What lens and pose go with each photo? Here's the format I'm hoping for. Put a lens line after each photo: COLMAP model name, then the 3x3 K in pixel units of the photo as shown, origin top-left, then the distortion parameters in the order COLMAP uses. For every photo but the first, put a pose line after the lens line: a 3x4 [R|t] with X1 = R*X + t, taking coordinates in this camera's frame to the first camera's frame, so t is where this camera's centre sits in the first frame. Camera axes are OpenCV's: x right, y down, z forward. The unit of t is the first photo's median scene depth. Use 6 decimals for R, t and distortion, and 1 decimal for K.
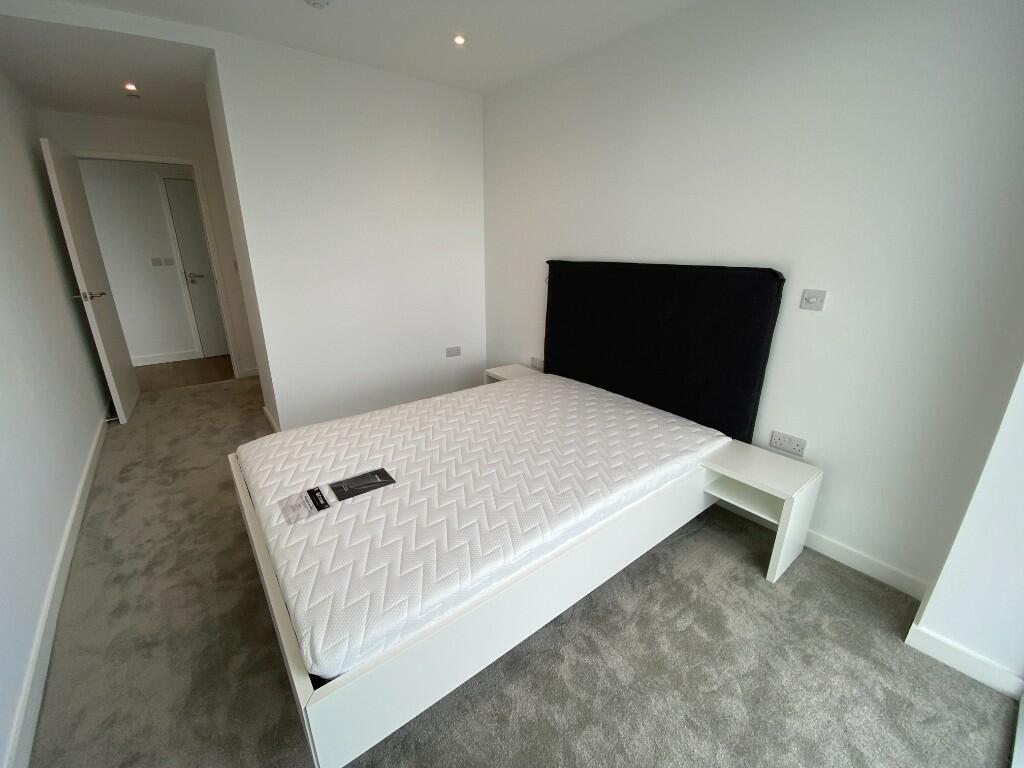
lens RADIAL K [[415.2, 0, 508.2], [0, 415.2, 387.1], [0, 0, 1]] dist [0.015945, -0.020356]
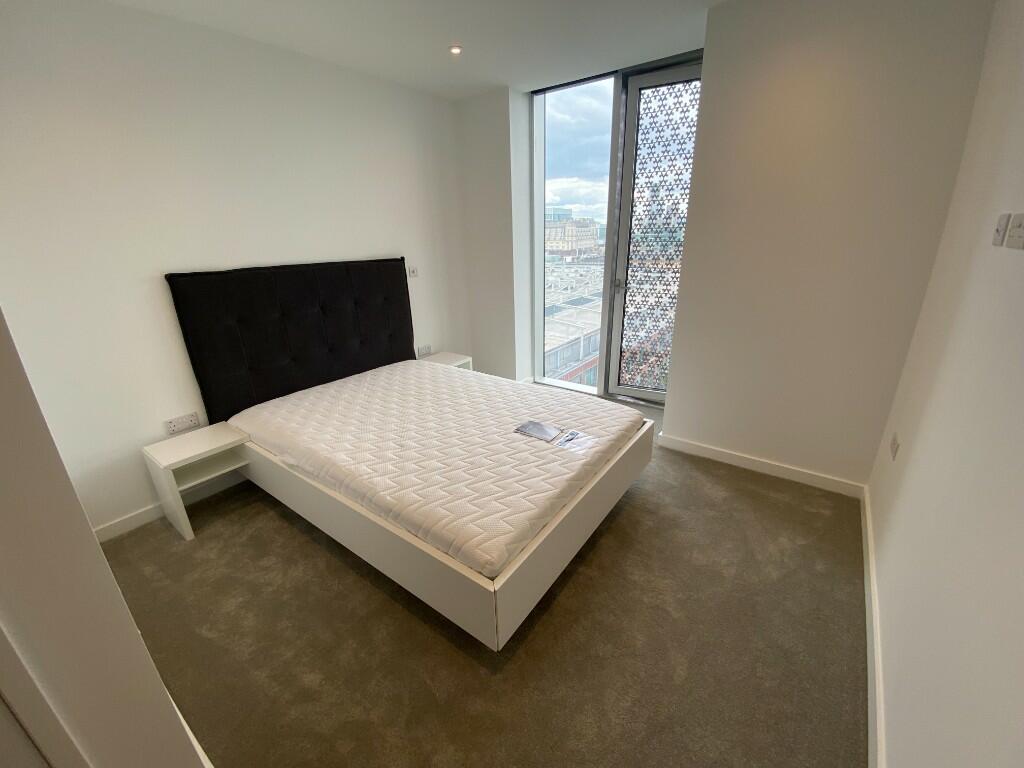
lens RADIAL K [[415.2, 0, 508.2], [0, 415.2, 387.1], [0, 0, 1]] dist [0.015945, -0.020356]
pose [[-0.259687, -0.350090, 0.900000, -1.073591], [0.316624, 0.849589, 0.421839, -0.364766], [-0.912311, 0.394508, -0.109780, 0.885826]]
